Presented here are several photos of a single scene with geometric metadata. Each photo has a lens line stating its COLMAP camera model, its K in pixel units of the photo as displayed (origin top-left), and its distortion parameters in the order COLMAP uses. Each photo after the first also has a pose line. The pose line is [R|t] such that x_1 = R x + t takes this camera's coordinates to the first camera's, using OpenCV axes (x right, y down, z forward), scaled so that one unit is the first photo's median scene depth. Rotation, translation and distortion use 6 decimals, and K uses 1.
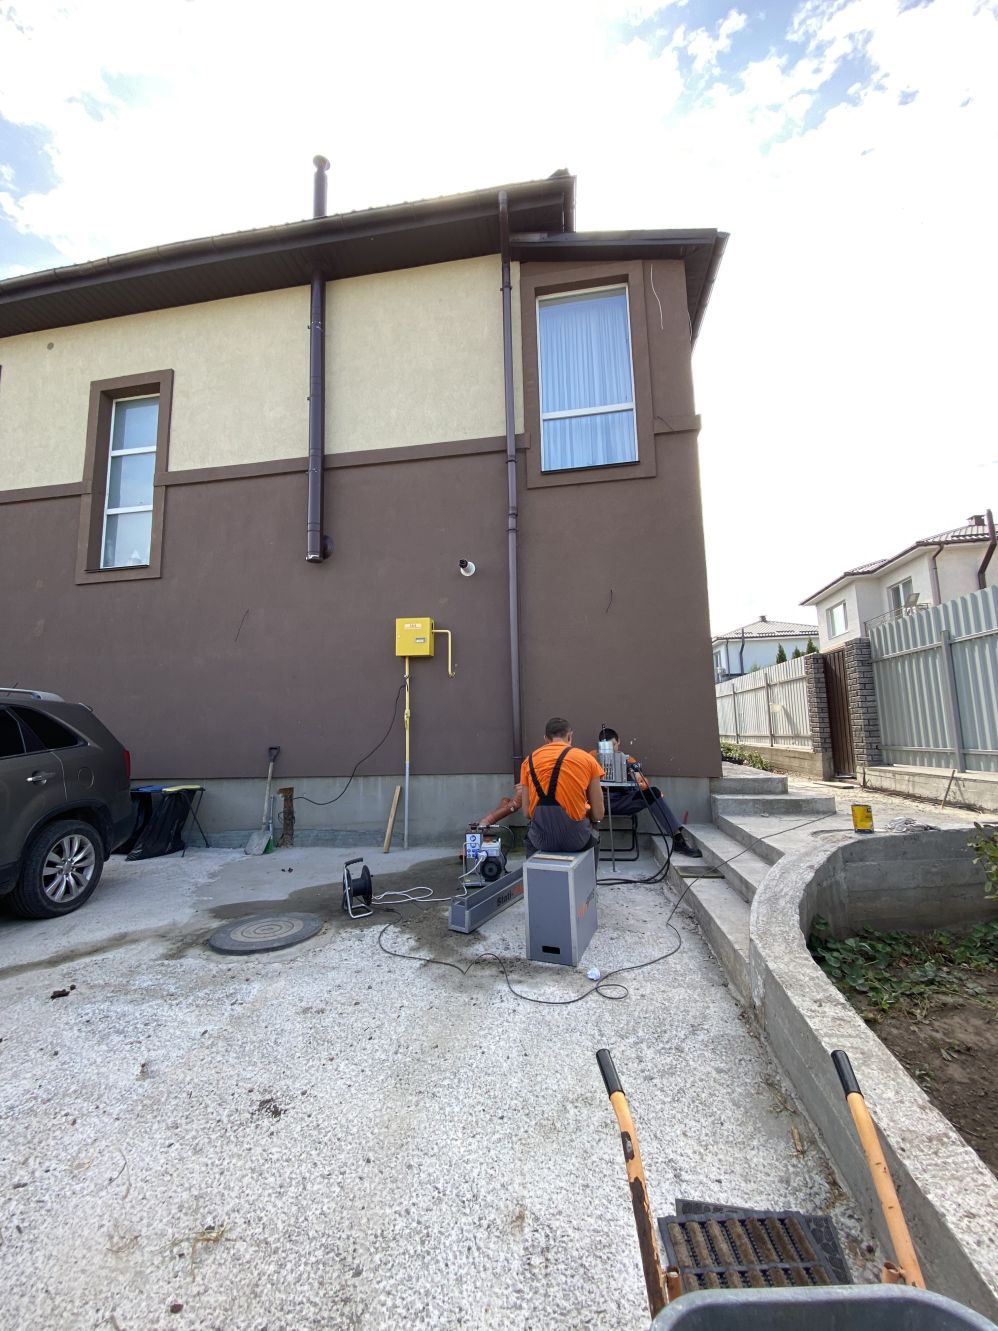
lens RADIAL K [[531.9, 0, 491.8], [0, 531.9, 659.3], [0, 0, 1]] dist [0.031995, -0.037049]
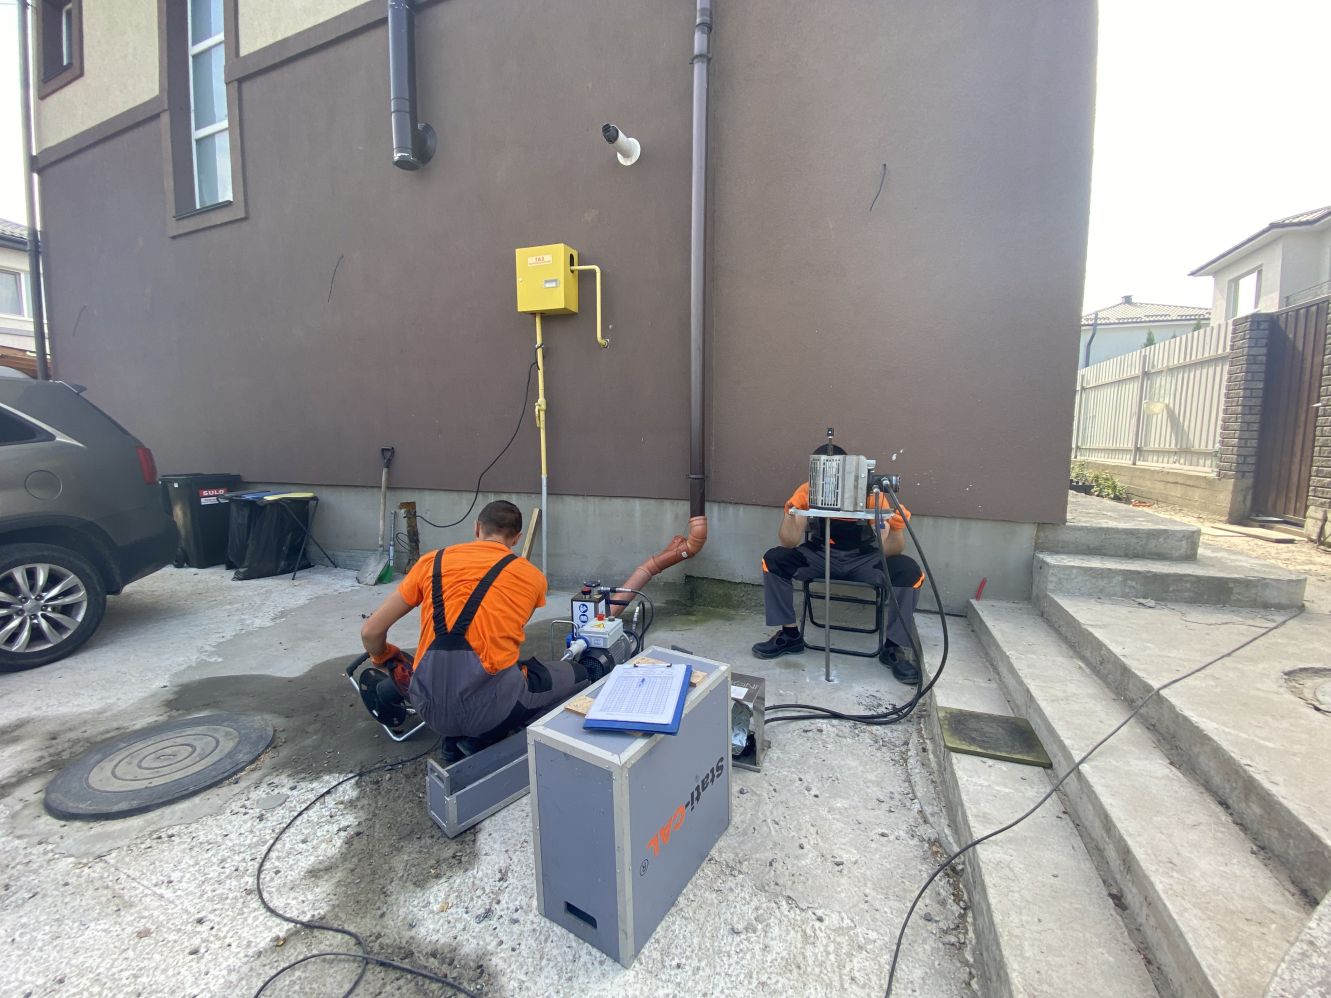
lens RADIAL K [[534.9, 0, 665.5], [0, 534.9, 499.0], [0, 0, 1]] dist [0.008030, -0.013997]
pose [[0.978129, 0.043975, -0.203300, 0.132081], [0.008000, 0.968718, 0.248034, 0.053101], [0.207847, -0.244236, 0.947179, 0.372133]]
